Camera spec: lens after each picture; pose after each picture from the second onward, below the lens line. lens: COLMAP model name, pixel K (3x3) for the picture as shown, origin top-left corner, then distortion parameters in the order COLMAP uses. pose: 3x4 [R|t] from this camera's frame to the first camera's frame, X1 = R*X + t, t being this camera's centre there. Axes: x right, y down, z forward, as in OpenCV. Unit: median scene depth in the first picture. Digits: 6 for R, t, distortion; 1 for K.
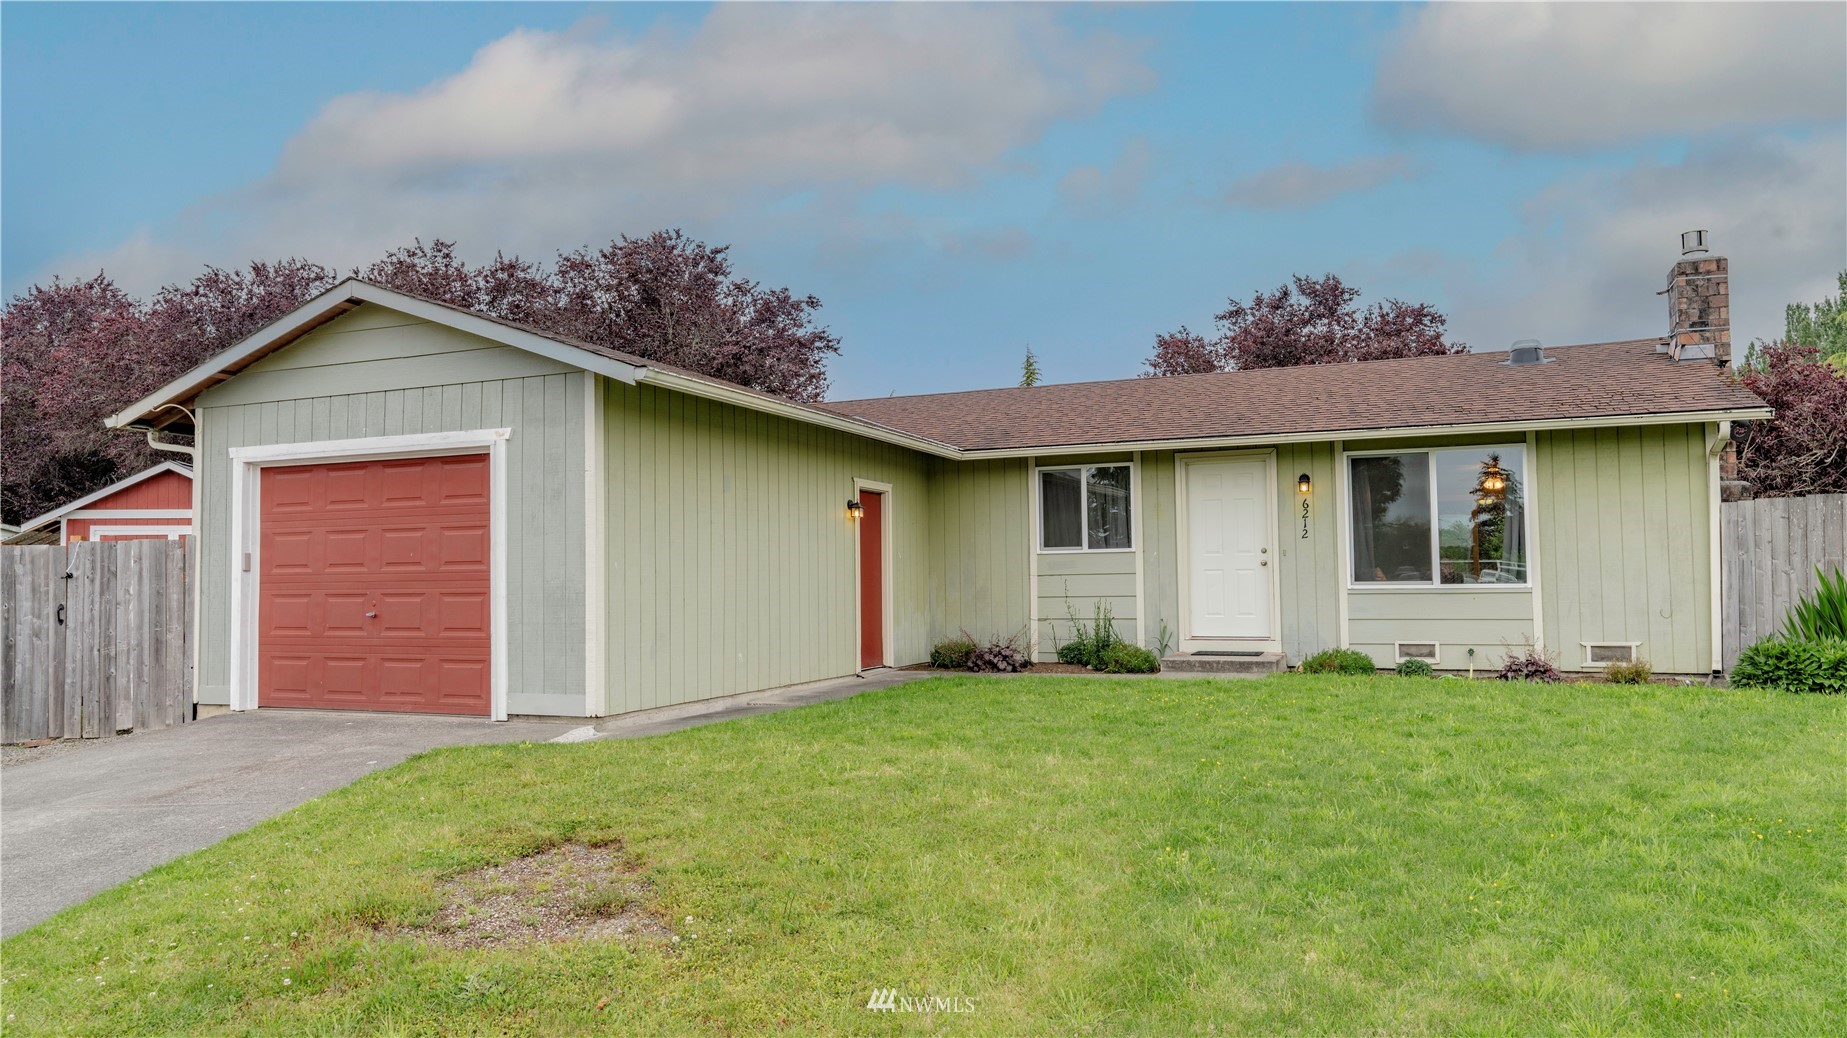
lens RADIAL K [[1221.5, 0, 923.5], [0, 1221.5, 519.0], [0, 0, 1]] dist [-0.002332, 0.003184]
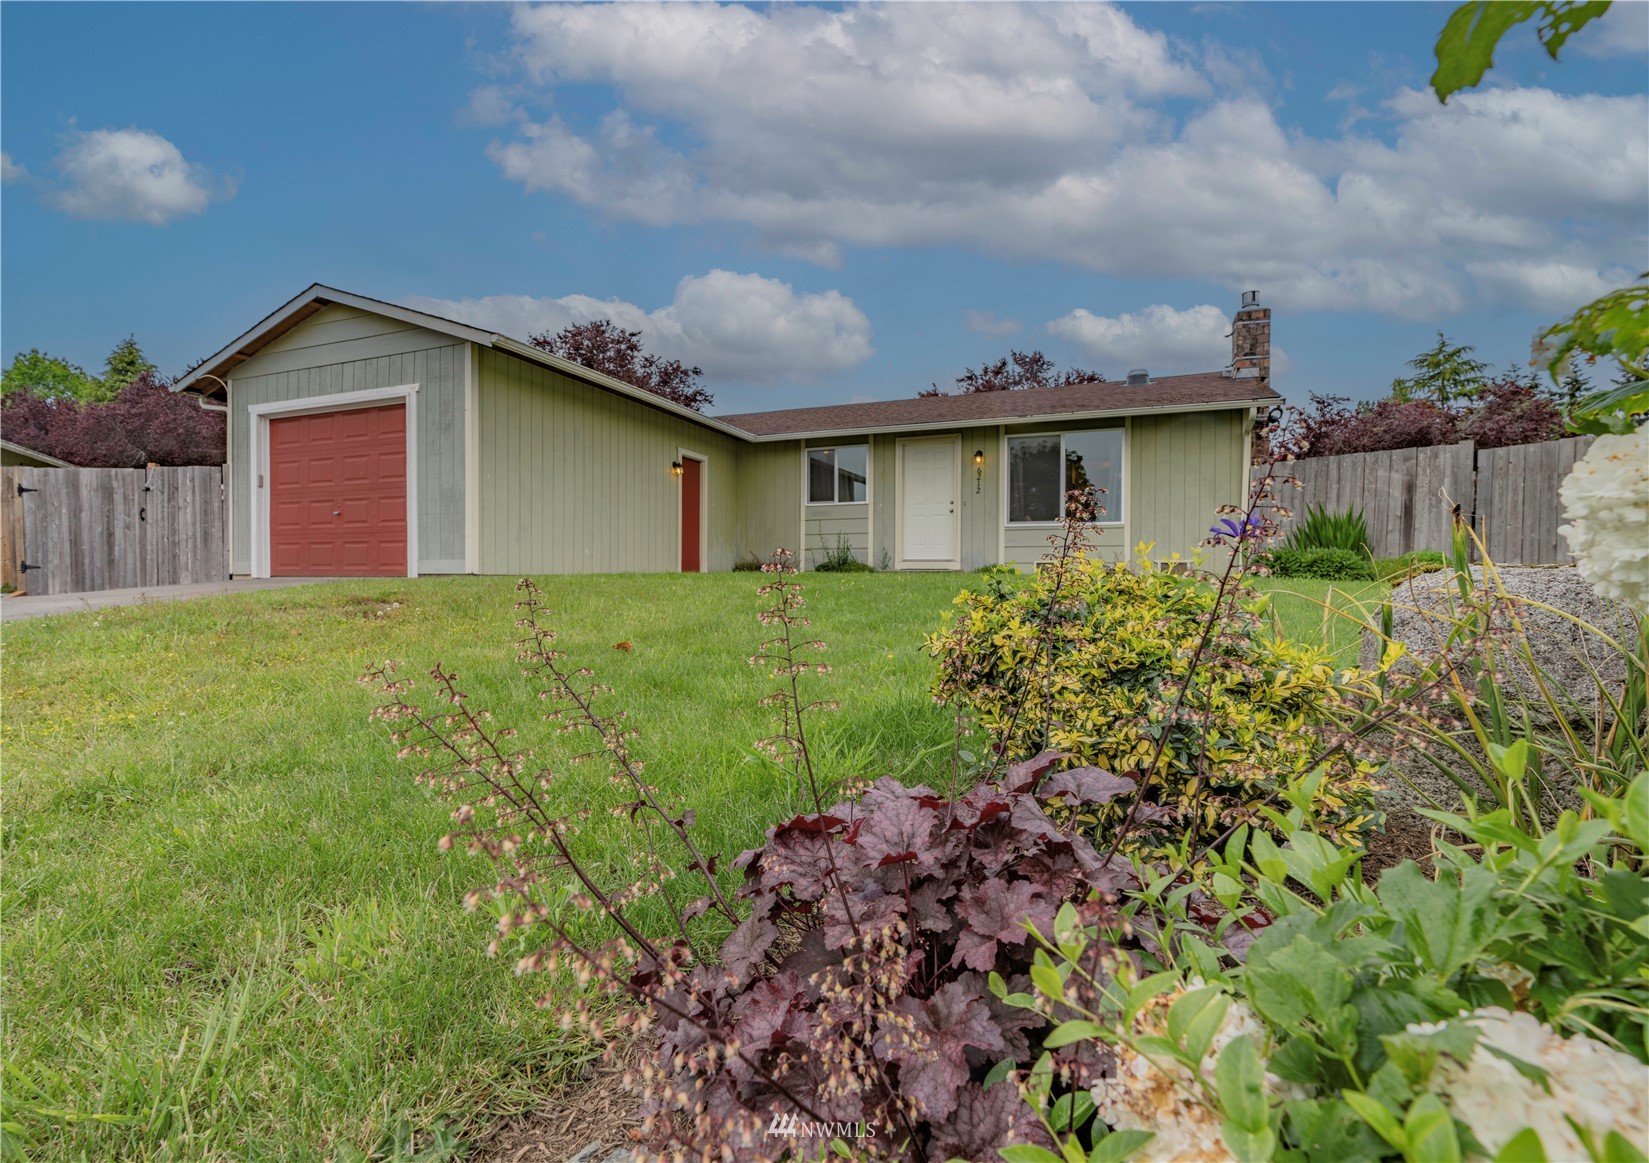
lens RADIAL K [[783.8, 0, 780.4], [0, 783.8, 587.8], [0, 0, 1]] dist [-0.016945, 0.009305]
pose [[0.999703, 0.017893, -0.016534, 0.096184], [-0.016838, 0.997941, 0.061892, 0.084081], [0.017608, -0.061595, 0.997946, 0.030662]]
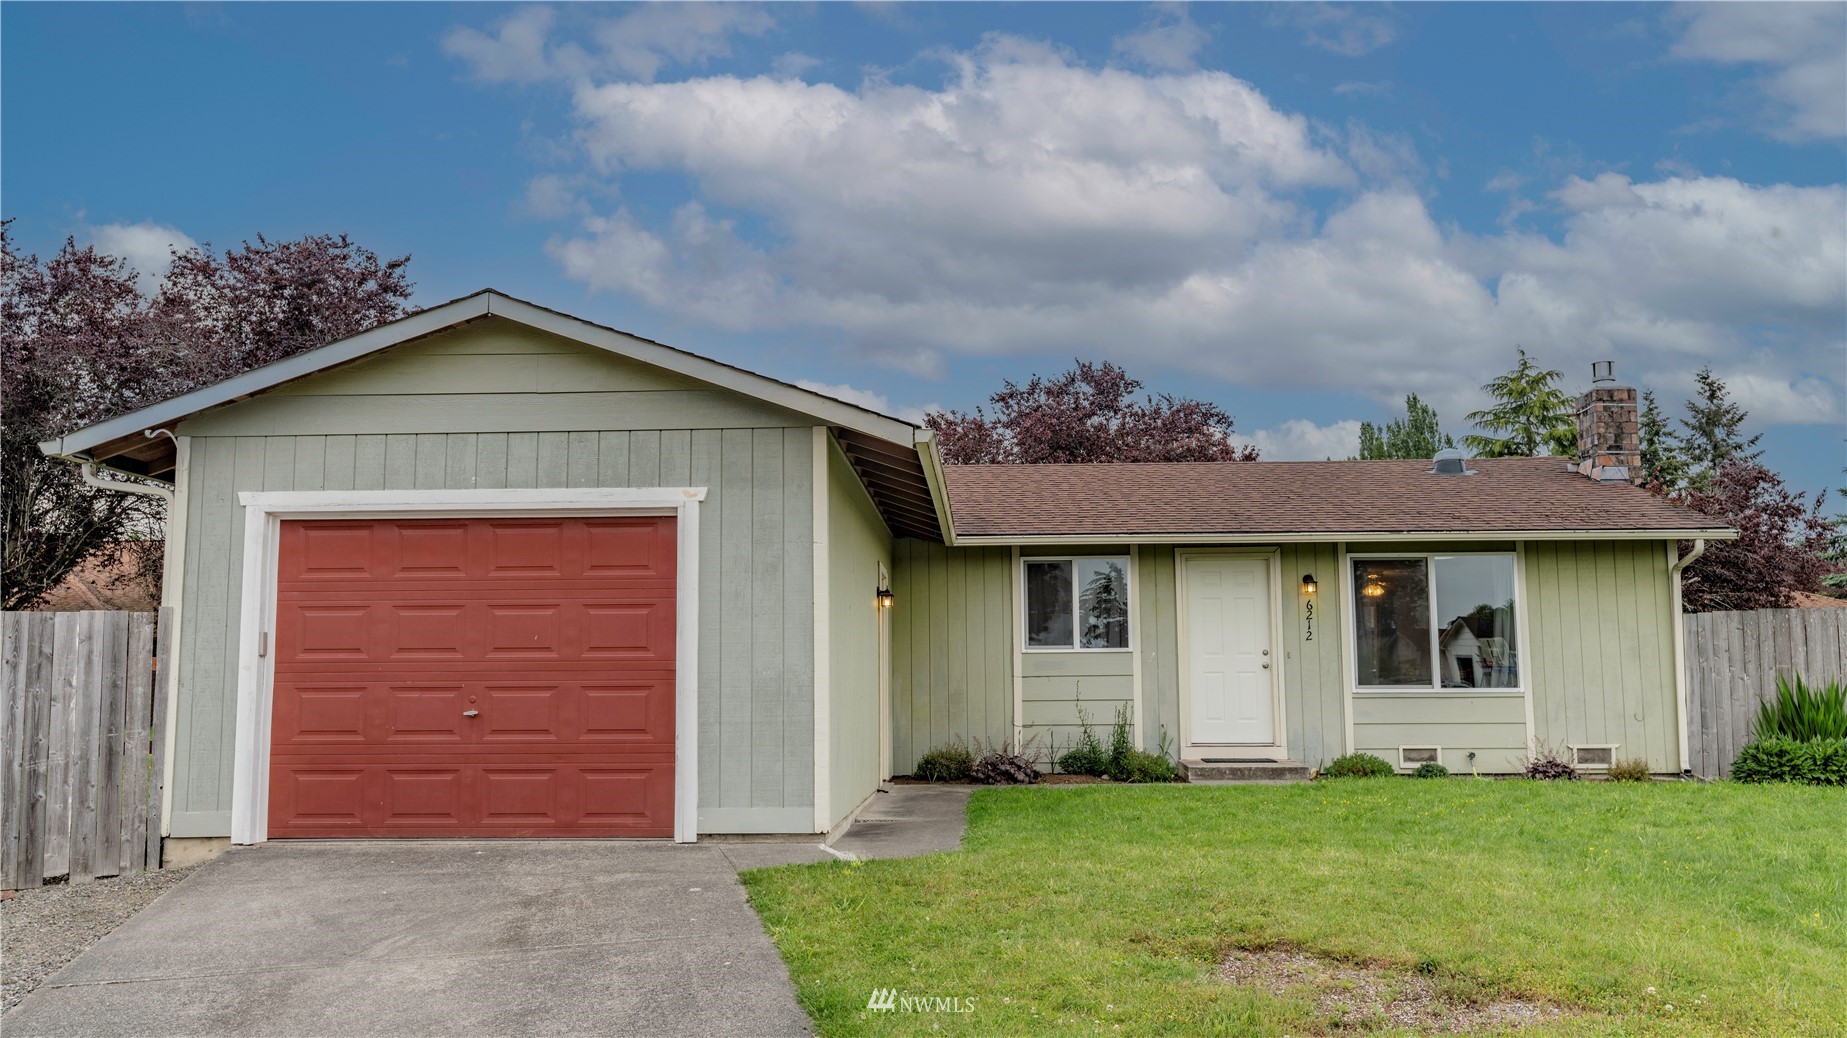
lens RADIAL K [[1450.5, 0, 923.5], [0, 1450.5, 519.0], [0, 0, 1]] dist [0.006024, -0.003274]
pose [[0.939278, 0.046878, 0.339941, -0.415019], [-0.022951, 0.996989, -0.074071, 0.013255], [-0.342390, 0.061772, 0.937525, 0.014385]]
